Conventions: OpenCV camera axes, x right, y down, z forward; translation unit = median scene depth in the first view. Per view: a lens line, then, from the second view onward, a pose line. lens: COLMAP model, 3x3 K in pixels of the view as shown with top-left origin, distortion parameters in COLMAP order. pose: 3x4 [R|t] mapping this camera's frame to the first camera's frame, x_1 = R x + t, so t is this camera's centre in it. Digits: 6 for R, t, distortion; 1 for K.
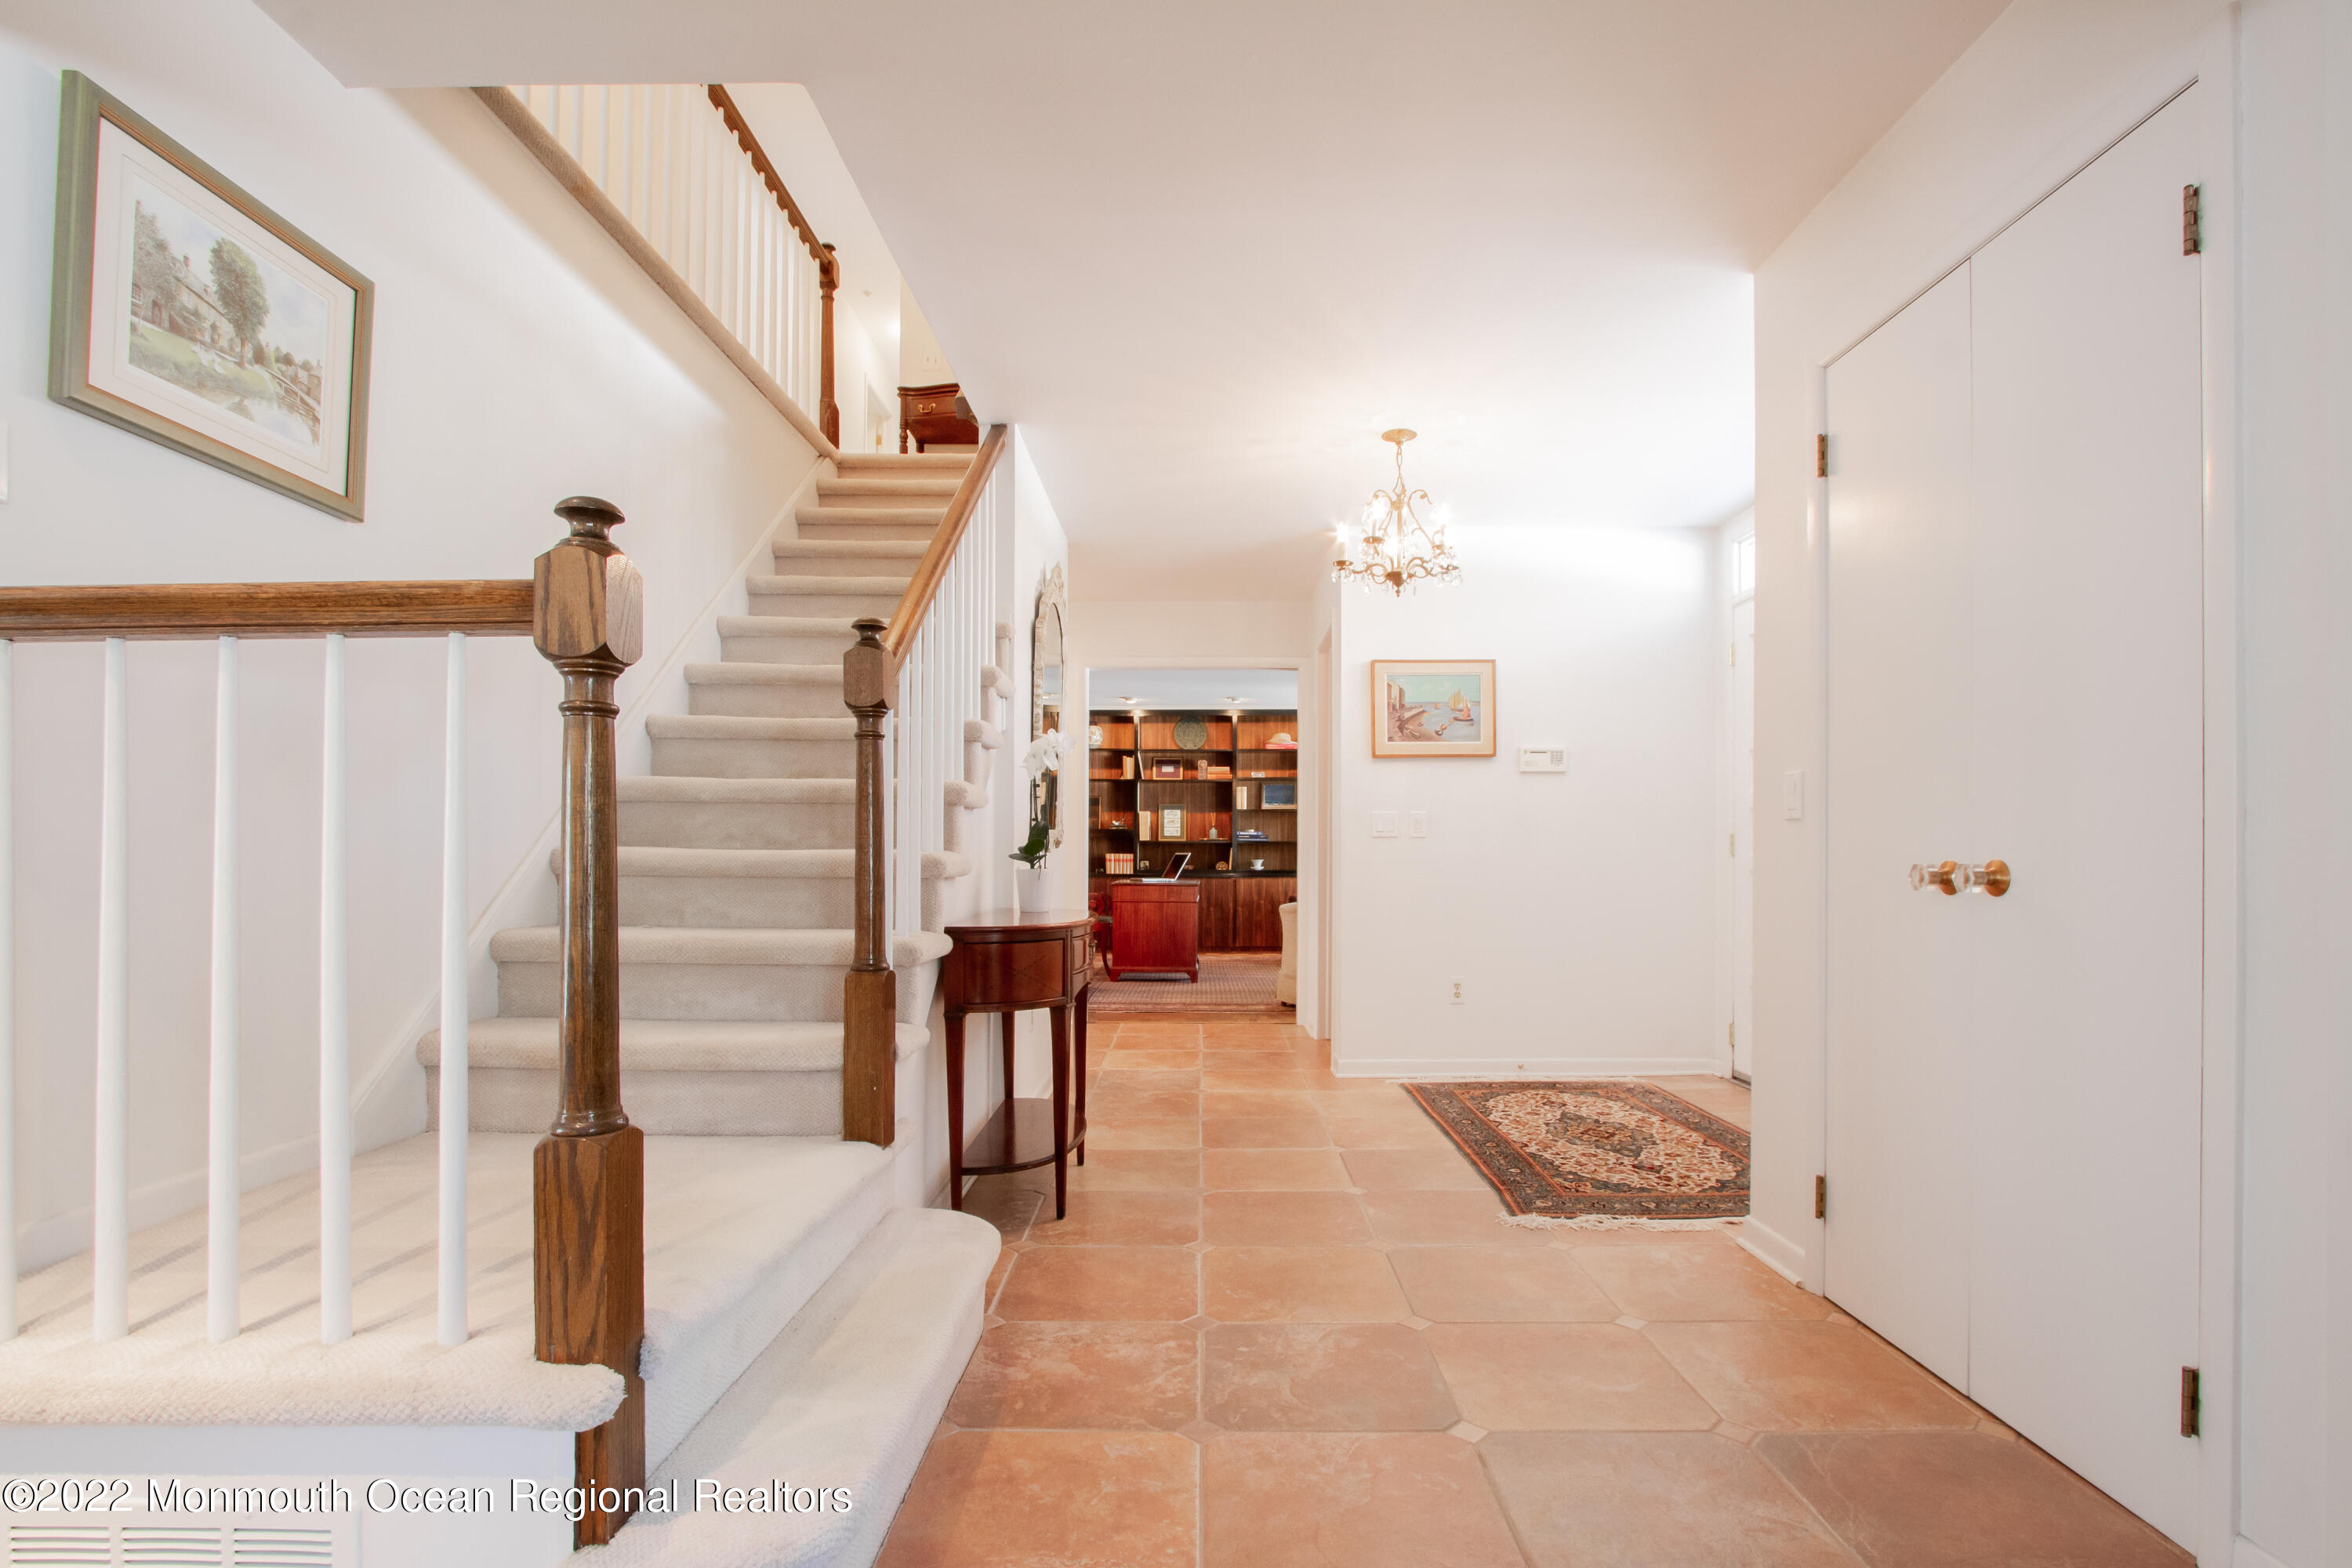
lens RADIAL K [[1098.0, 0, 1216.7], [0, 1098.0, 839.0], [0, 0, 1]] dist [-0.013337, 0.000919]
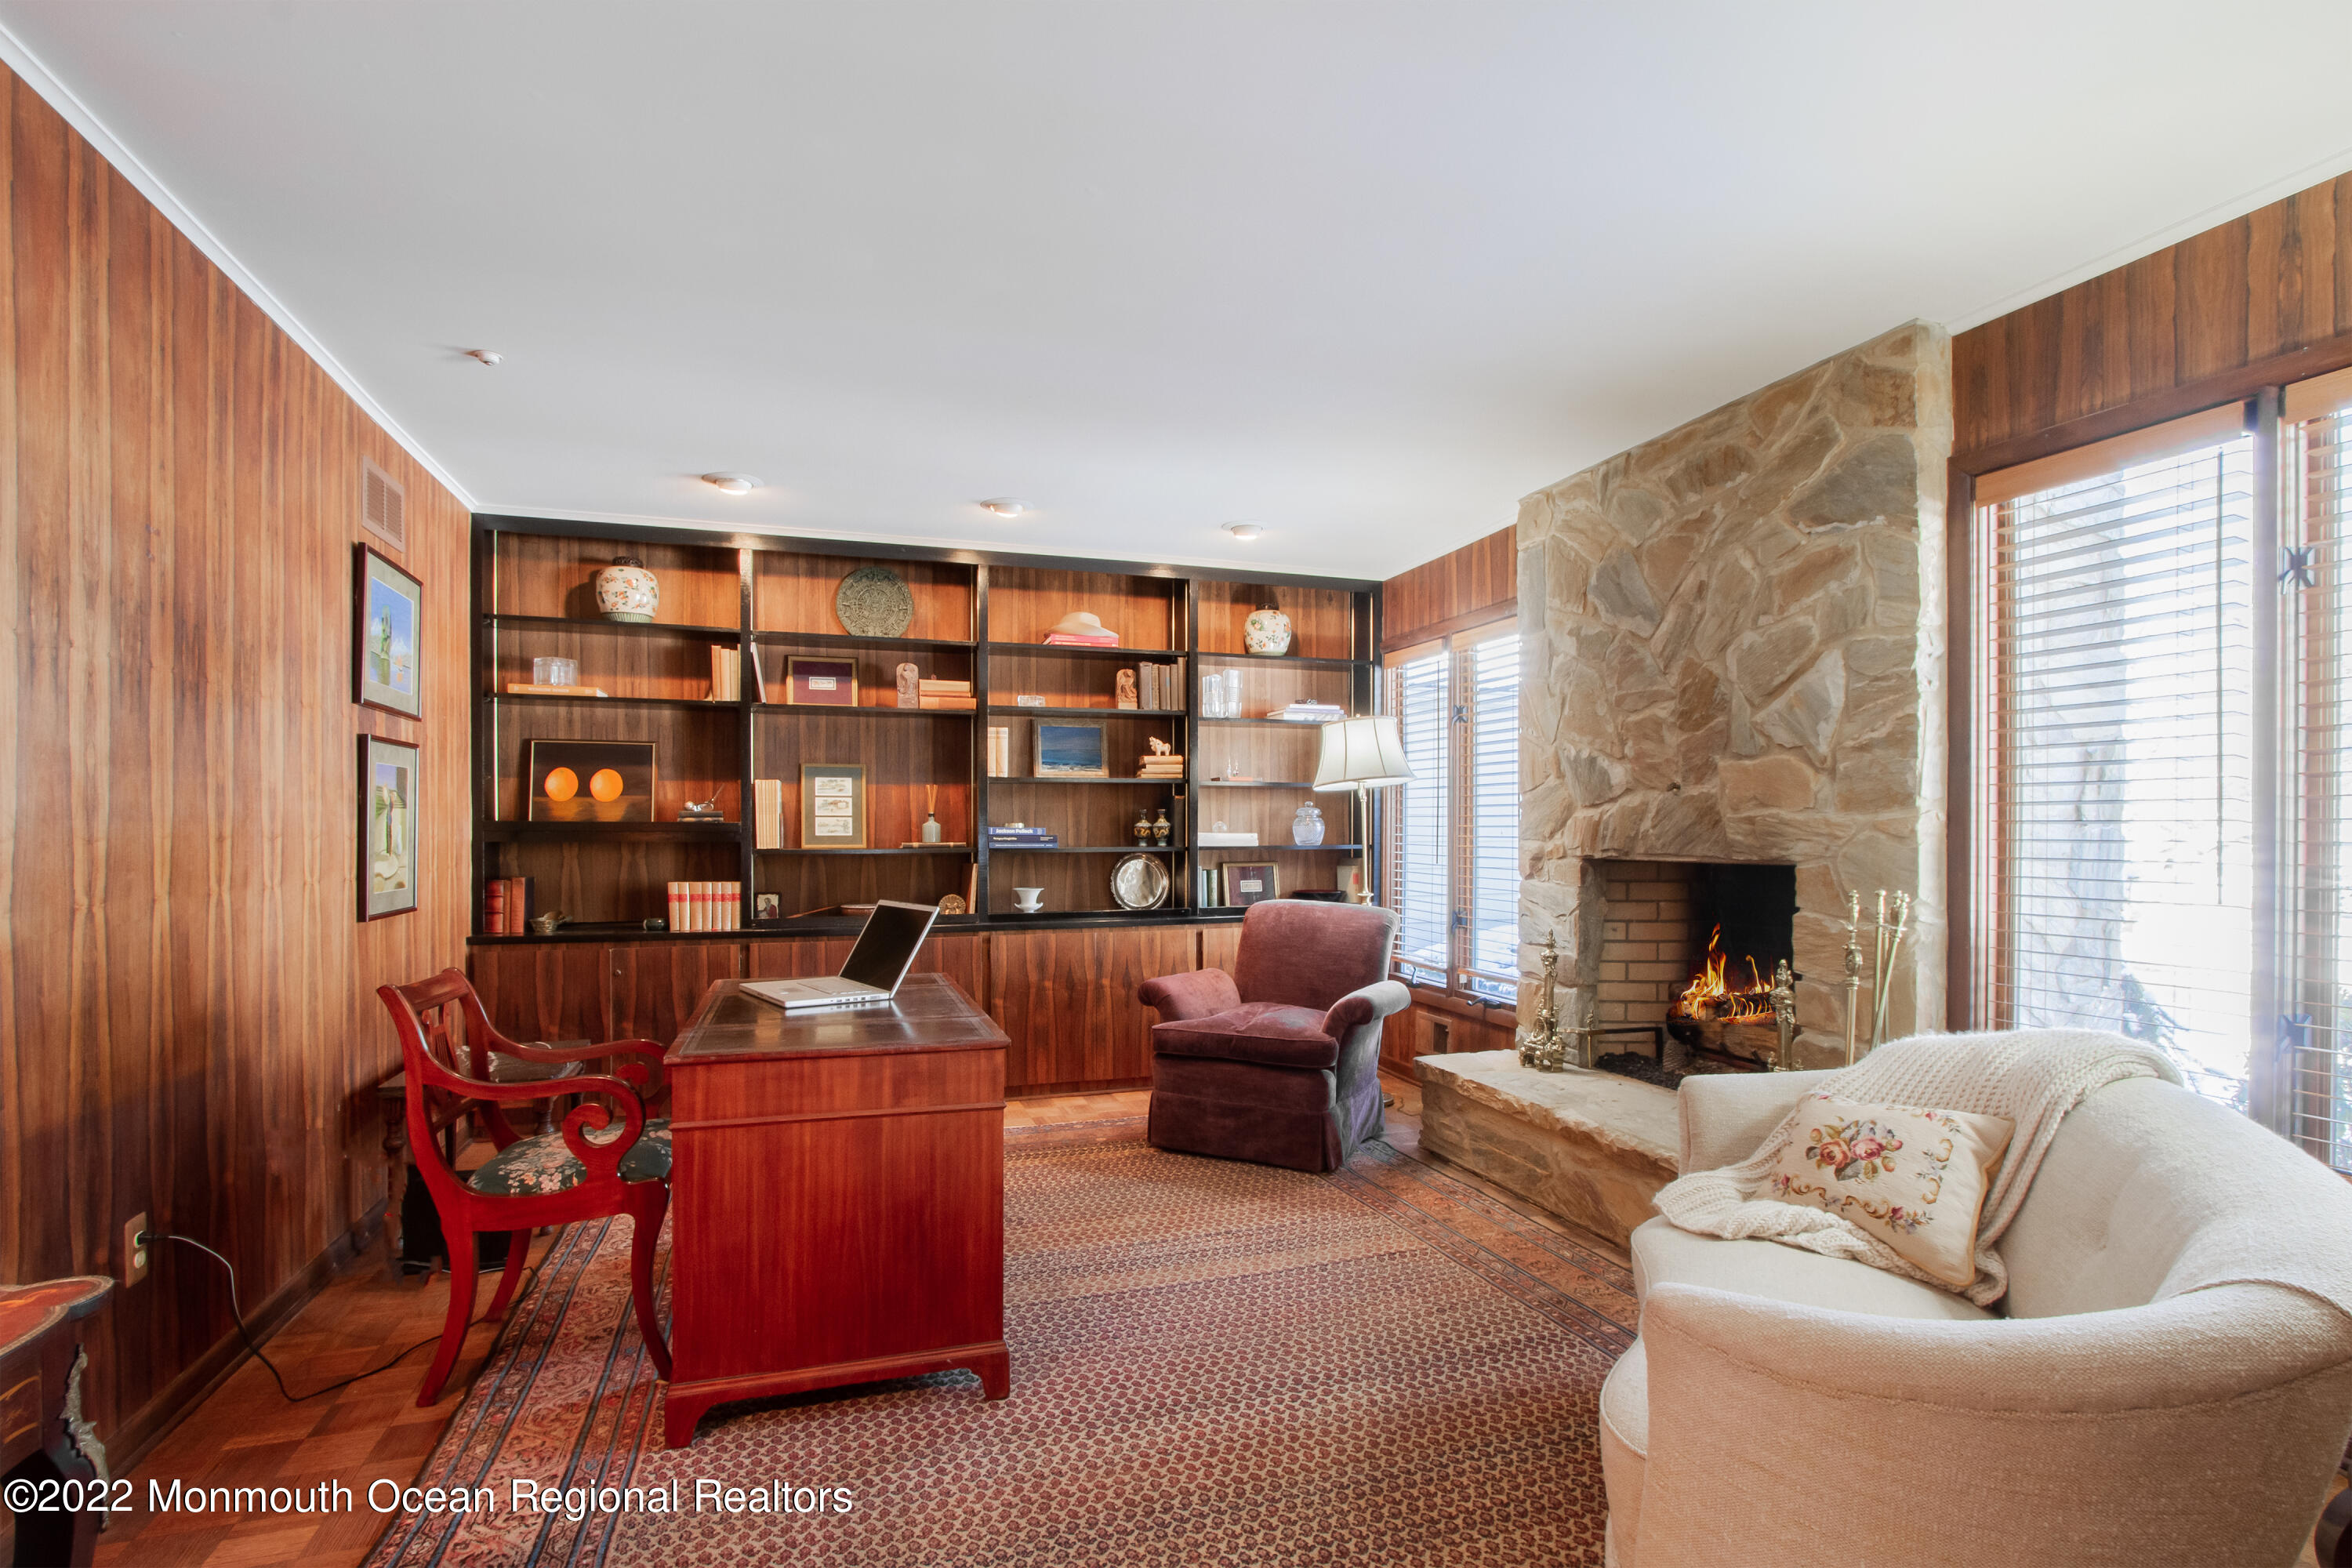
lens RADIAL K [[1102.8, 0, 1157.1], [0, 1102.8, 837.3], [0, 0, 1]] dist [-0.017129, -0.000855]
pose [[0.955529, -0.007070, 0.294814, -0.061776], [0.001186, 0.999797, 0.020132, -0.014883], [-0.294896, -0.018887, 0.955343, 0.717795]]
